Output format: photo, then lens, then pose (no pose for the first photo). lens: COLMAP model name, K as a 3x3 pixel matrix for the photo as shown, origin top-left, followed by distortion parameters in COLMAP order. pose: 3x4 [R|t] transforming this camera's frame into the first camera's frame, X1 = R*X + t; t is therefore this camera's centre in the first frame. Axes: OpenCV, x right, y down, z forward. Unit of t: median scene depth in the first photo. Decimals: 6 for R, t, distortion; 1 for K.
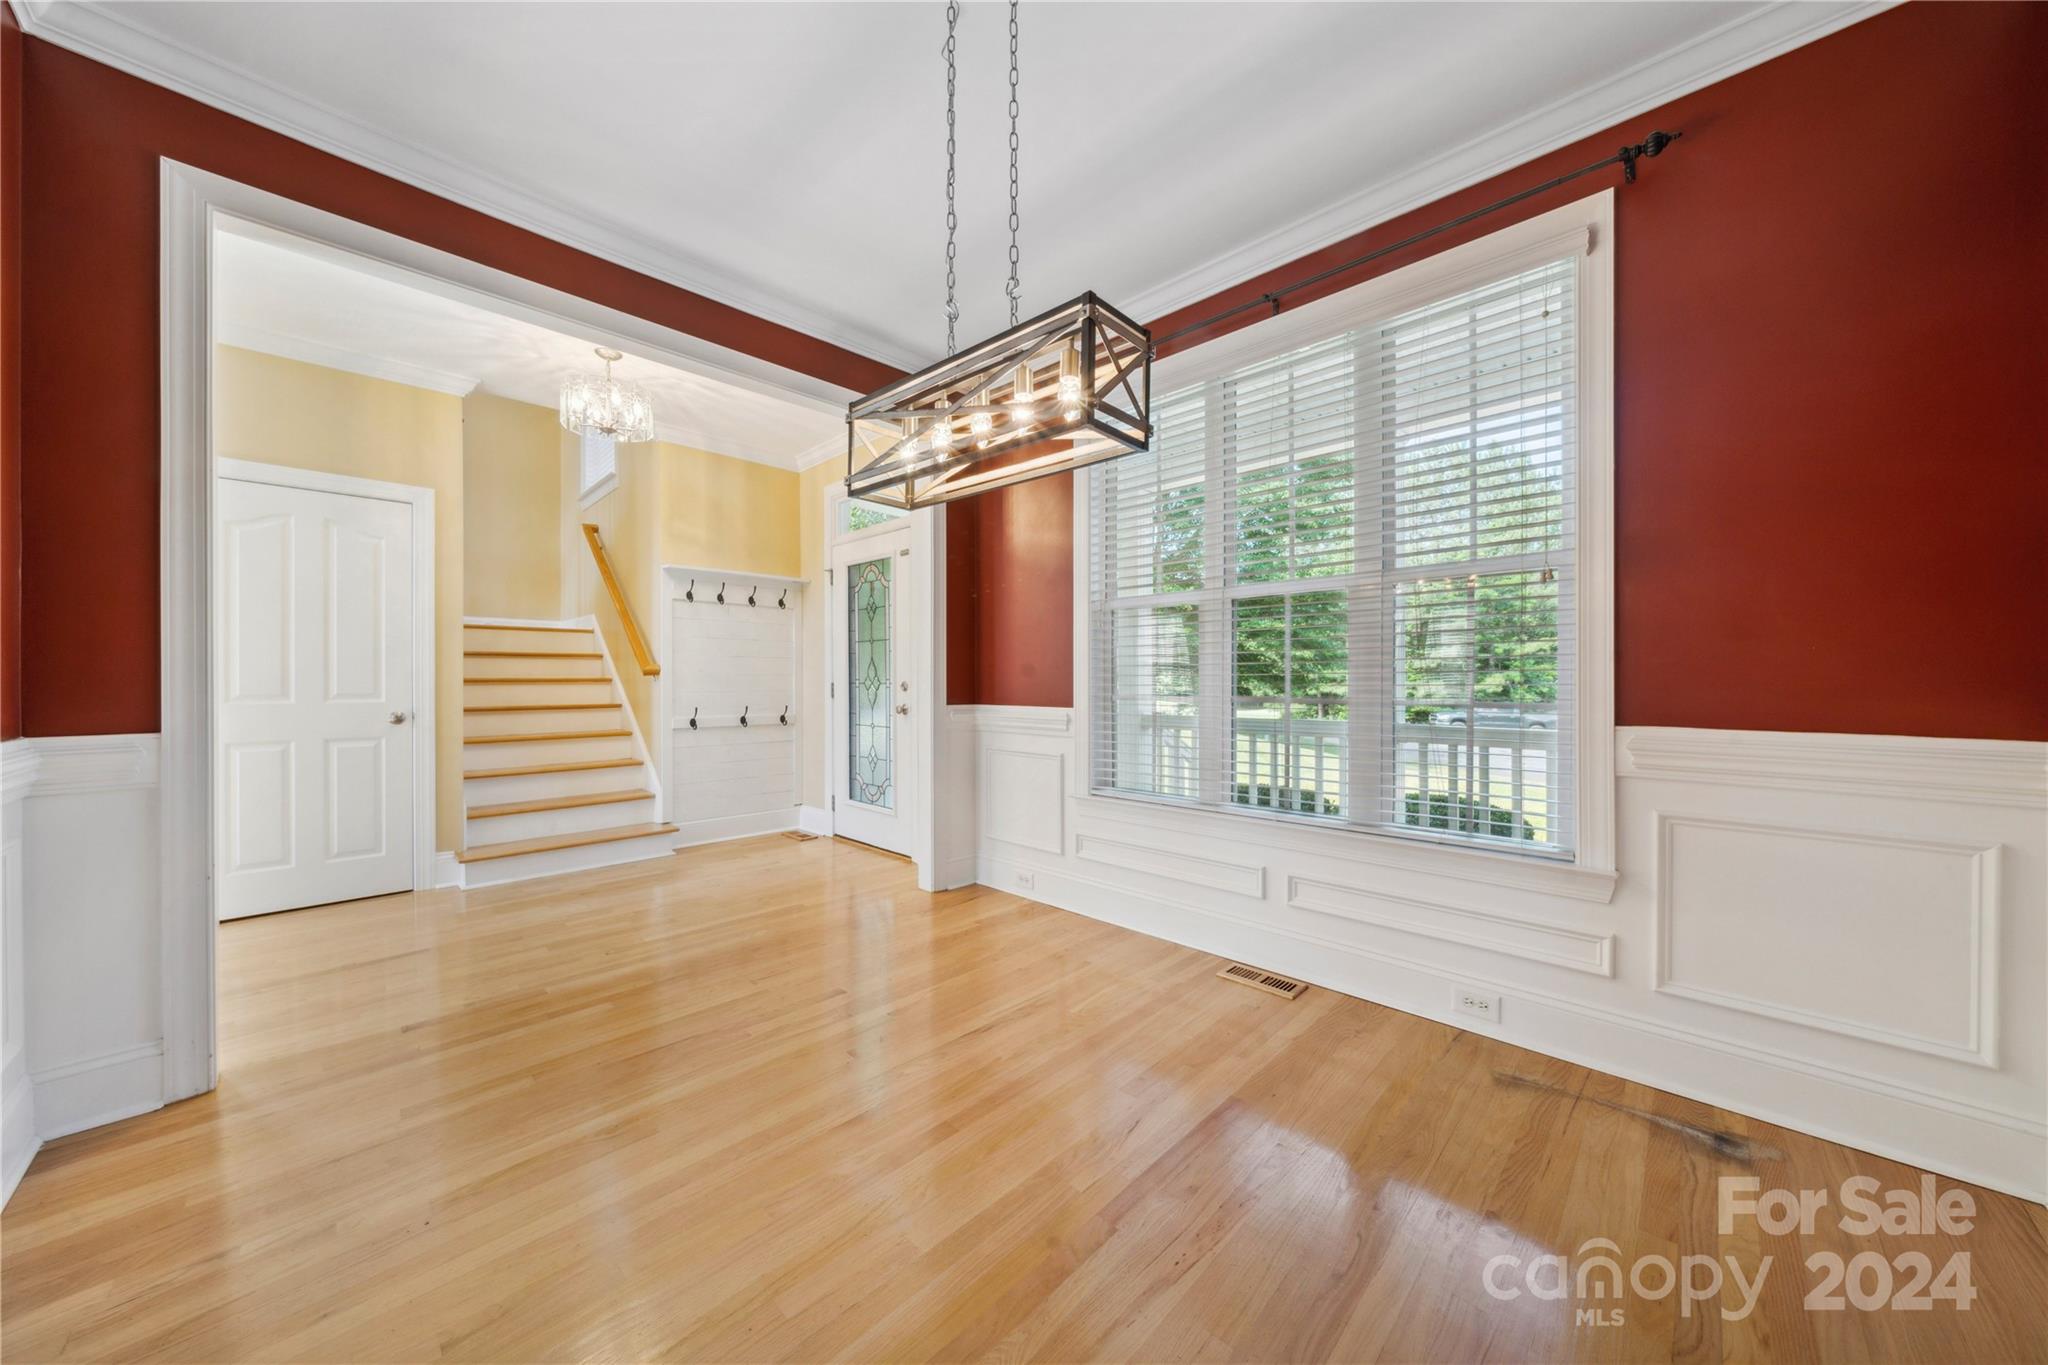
lens RADIAL K [[690.3, 0, 1024.0], [0, 690.3, 682.5], [0, 0, 1]] dist [0.000379, 0.000050]
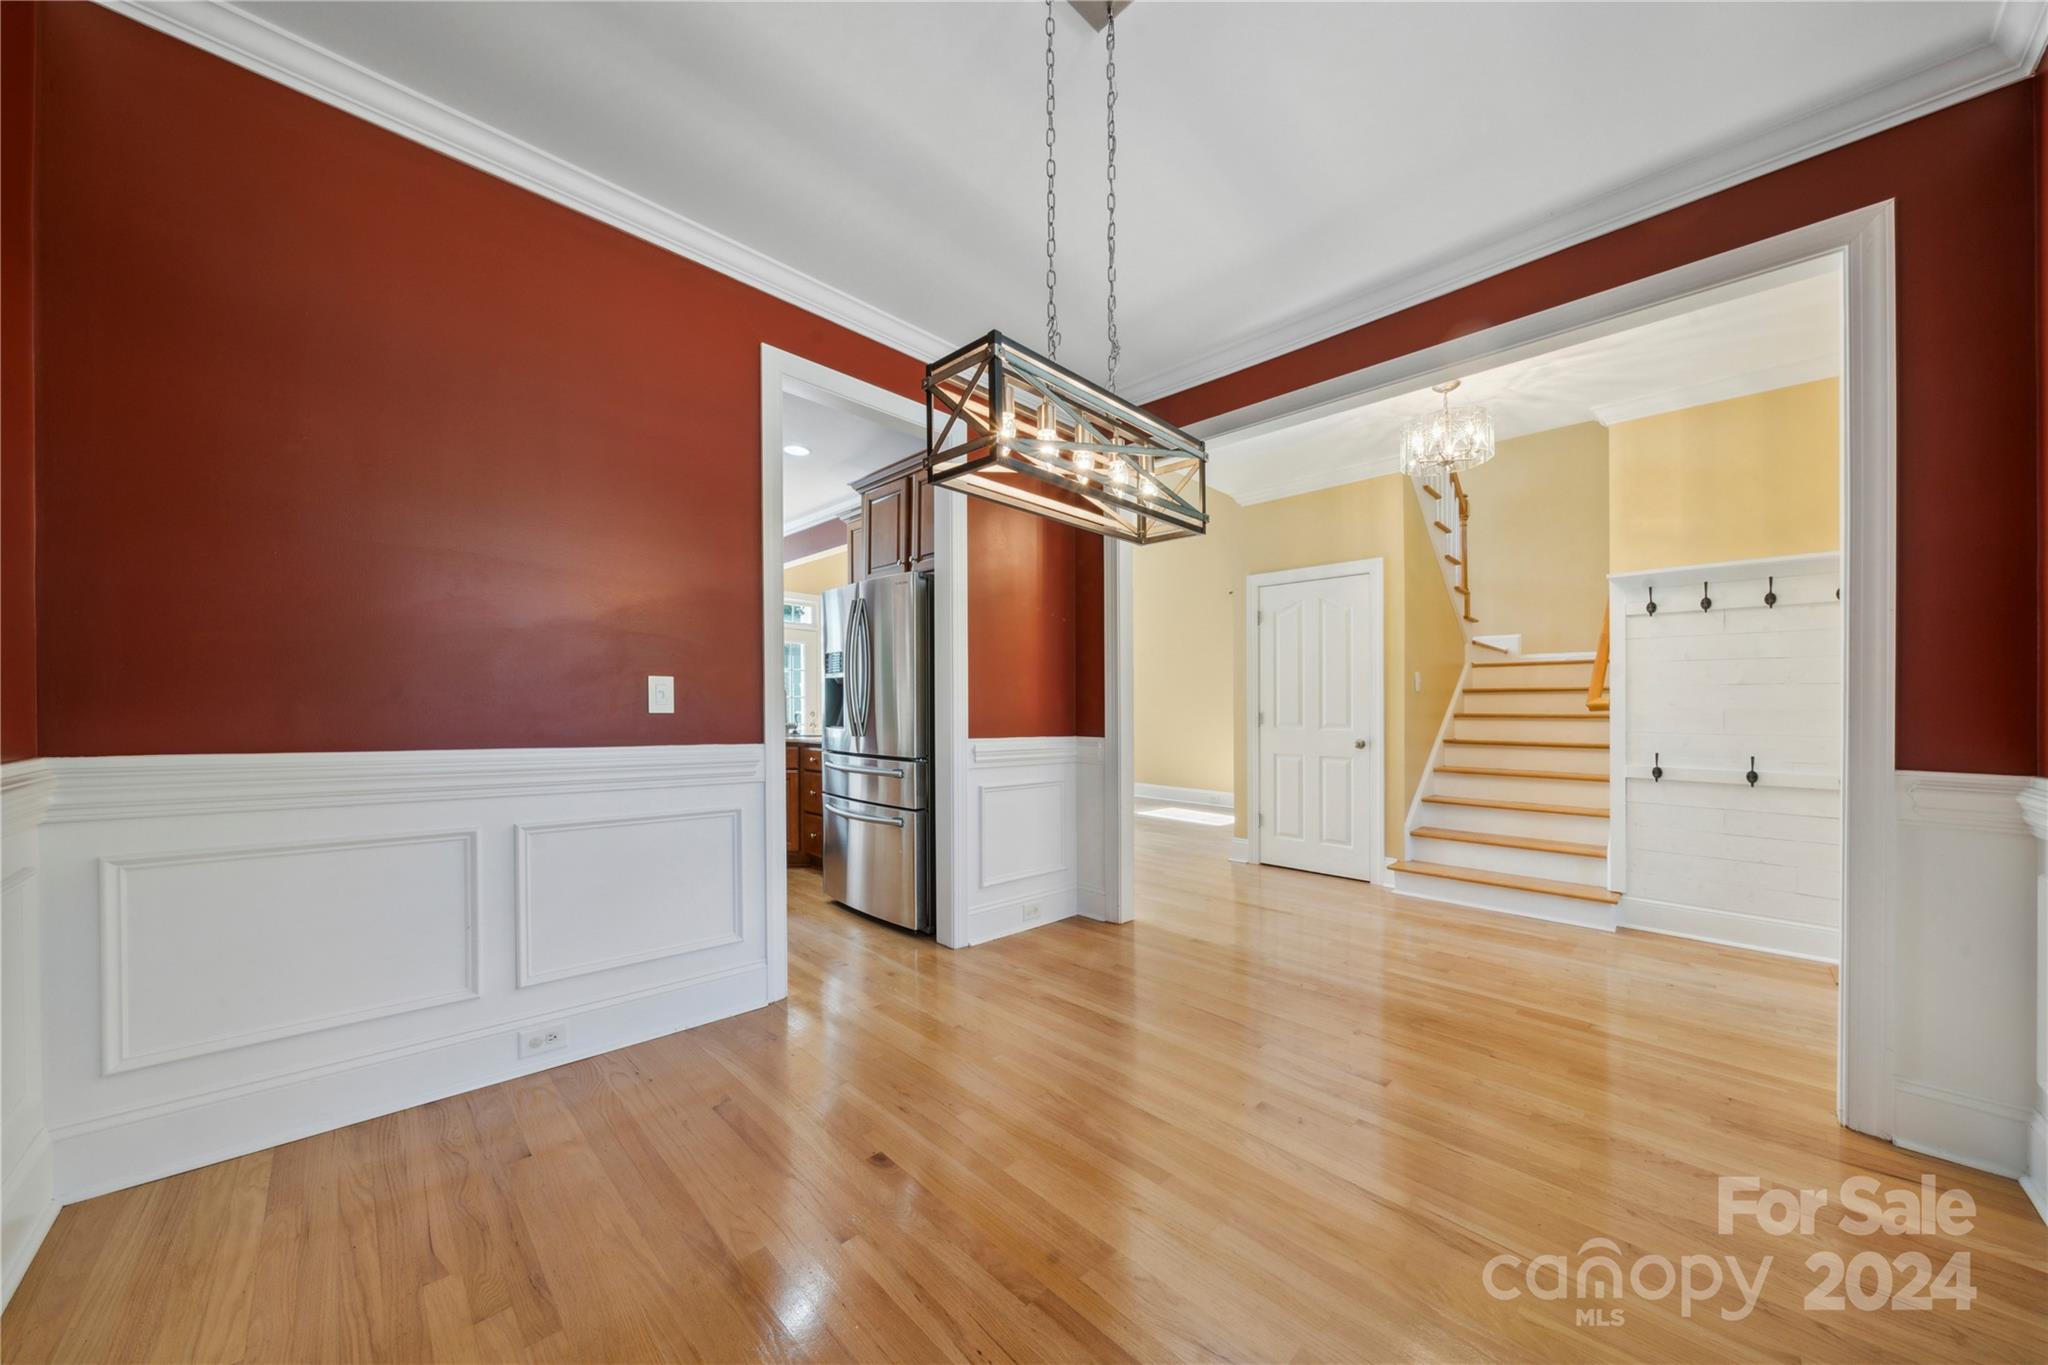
lens RADIAL K [[714.1, 0, 1021.6], [0, 714.1, 717.4], [0, 0, 1]] dist [-0.000419, -0.000066]
pose [[-0.028764, 0.007467, -0.999558, 0.416742], [-0.012478, 0.999892, 0.007829, -0.000074], [0.999508, 0.012698, -0.028668, 0.392270]]
